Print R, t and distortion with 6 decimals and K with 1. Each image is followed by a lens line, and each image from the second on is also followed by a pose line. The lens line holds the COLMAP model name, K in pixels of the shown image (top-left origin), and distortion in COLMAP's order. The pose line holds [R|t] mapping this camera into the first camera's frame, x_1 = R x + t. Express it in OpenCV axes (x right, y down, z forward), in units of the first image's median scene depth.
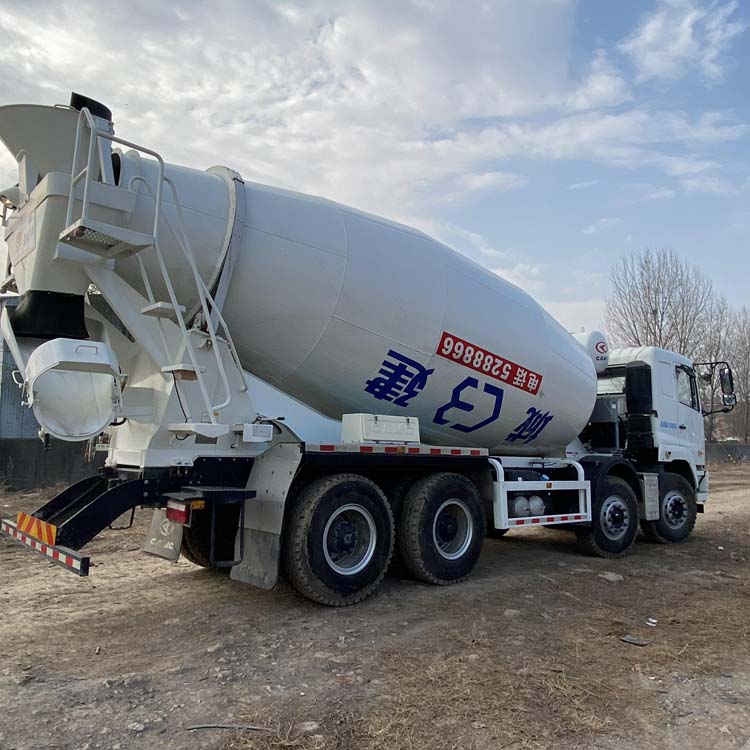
lens RADIAL K [[615.6, 0, 375.0], [0, 615.6, 375.0], [0, 0, 1]] dist [0.005957, 0.008323]
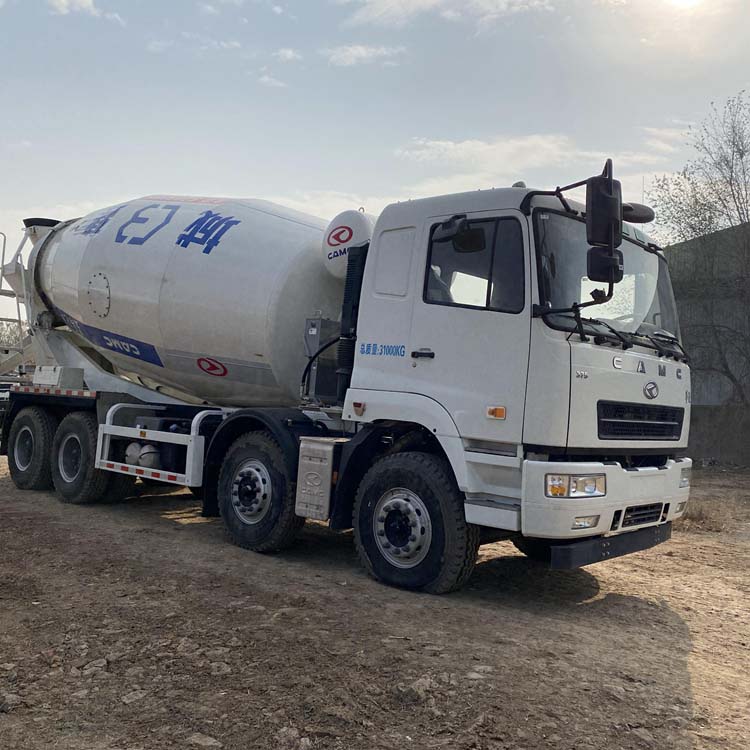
lens RADIAL K [[869.2, 0, 374.2], [0, 869.2, 388.4], [0, 0, 1]] dist [0.098582, -0.004626]
pose [[0.072805, -0.049083, -0.996138, 1.713663], [0.051933, 0.997620, -0.045360, 0.205248], [0.995993, -0.048430, 0.075181, 1.346913]]
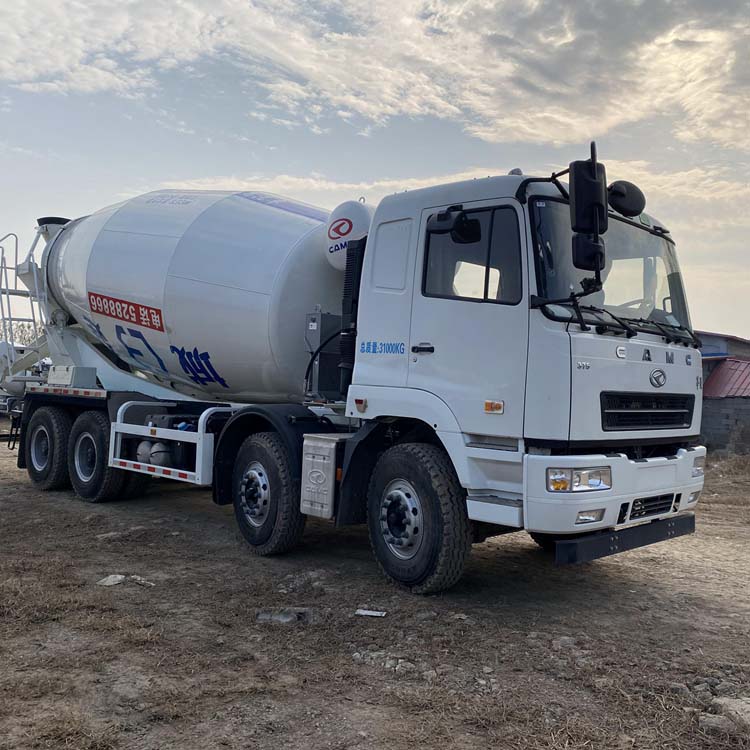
lens RADIAL K [[869.2, 0, 374.2], [0, 869.2, 388.4], [0, 0, 1]] dist [0.098582, -0.004626]
pose [[0.036477, -0.032166, -0.998817, 1.701029], [0.077347, 0.996574, -0.029269, 0.193490], [0.996337, -0.076188, 0.038840, 1.383783]]
